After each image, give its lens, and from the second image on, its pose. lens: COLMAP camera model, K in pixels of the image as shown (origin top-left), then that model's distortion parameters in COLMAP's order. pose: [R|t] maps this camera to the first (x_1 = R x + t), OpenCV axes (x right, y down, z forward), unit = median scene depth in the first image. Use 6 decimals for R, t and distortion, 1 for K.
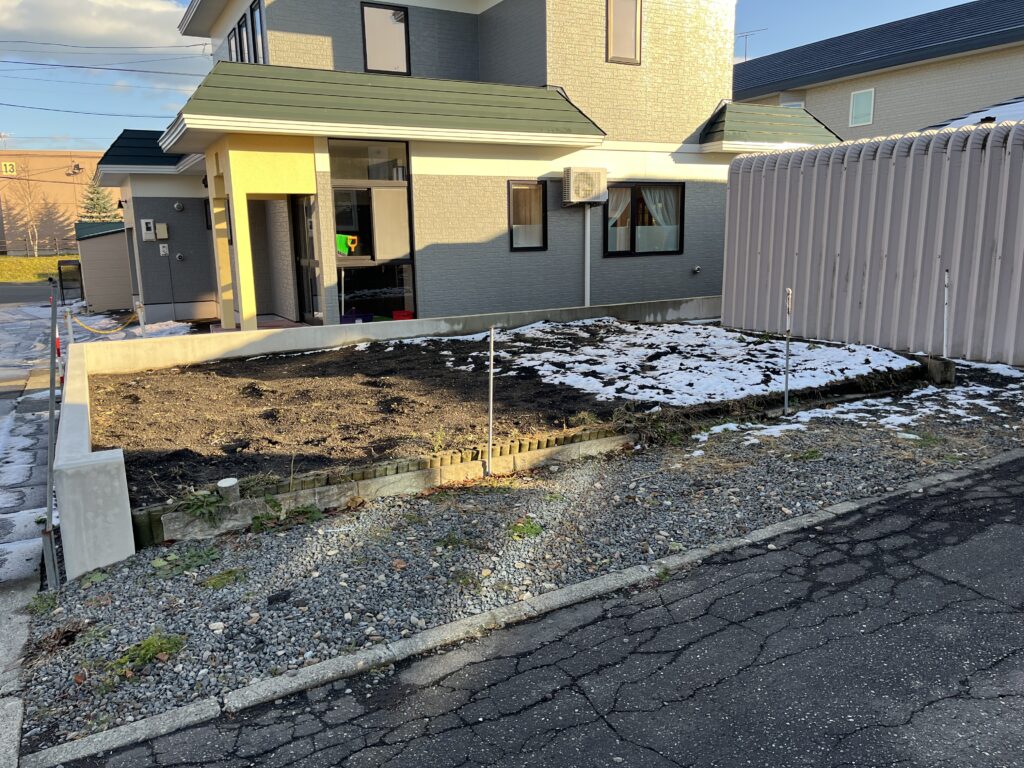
lens RADIAL K [[769.8, 0, 505.6], [0, 769.8, 380.8], [0, 0, 1]] dist [0.040711, -0.065131]
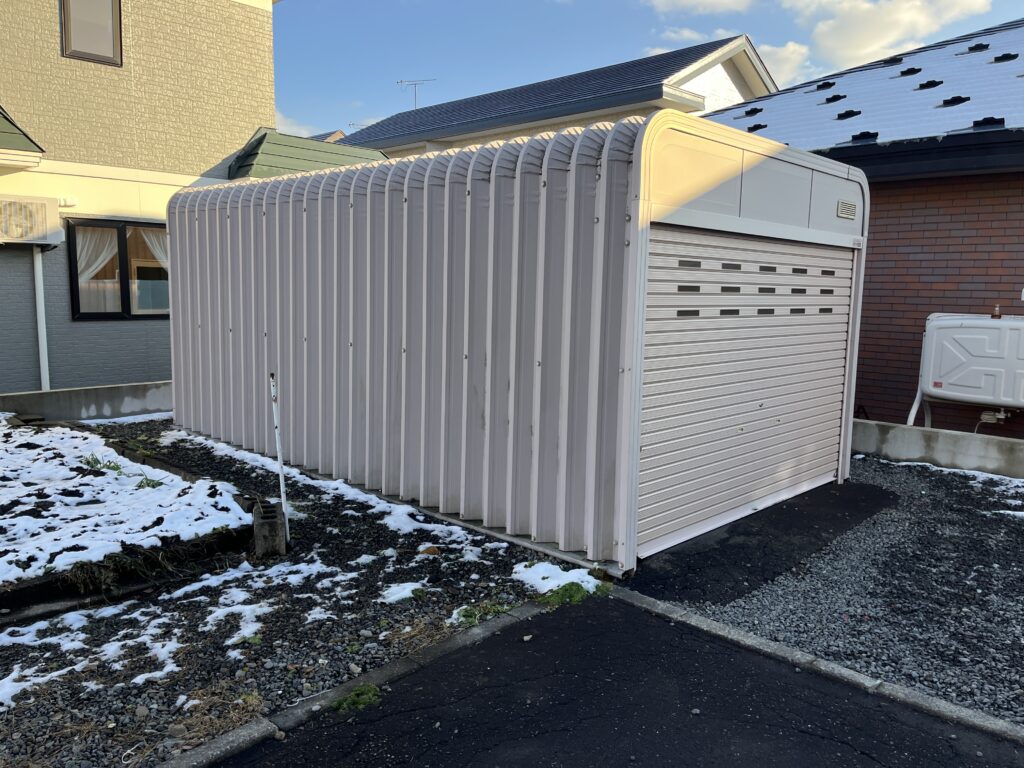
lens RADIAL K [[769.8, 0, 515.5], [0, 769.8, 389.6], [0, 0, 1]] dist [0.040711, -0.065131]
pose [[0.953202, -0.001590, 0.302330, 0.548756], [0.018290, 0.998458, -0.052415, -0.090765], [-0.301780, 0.055492, 0.951761, 0.341012]]
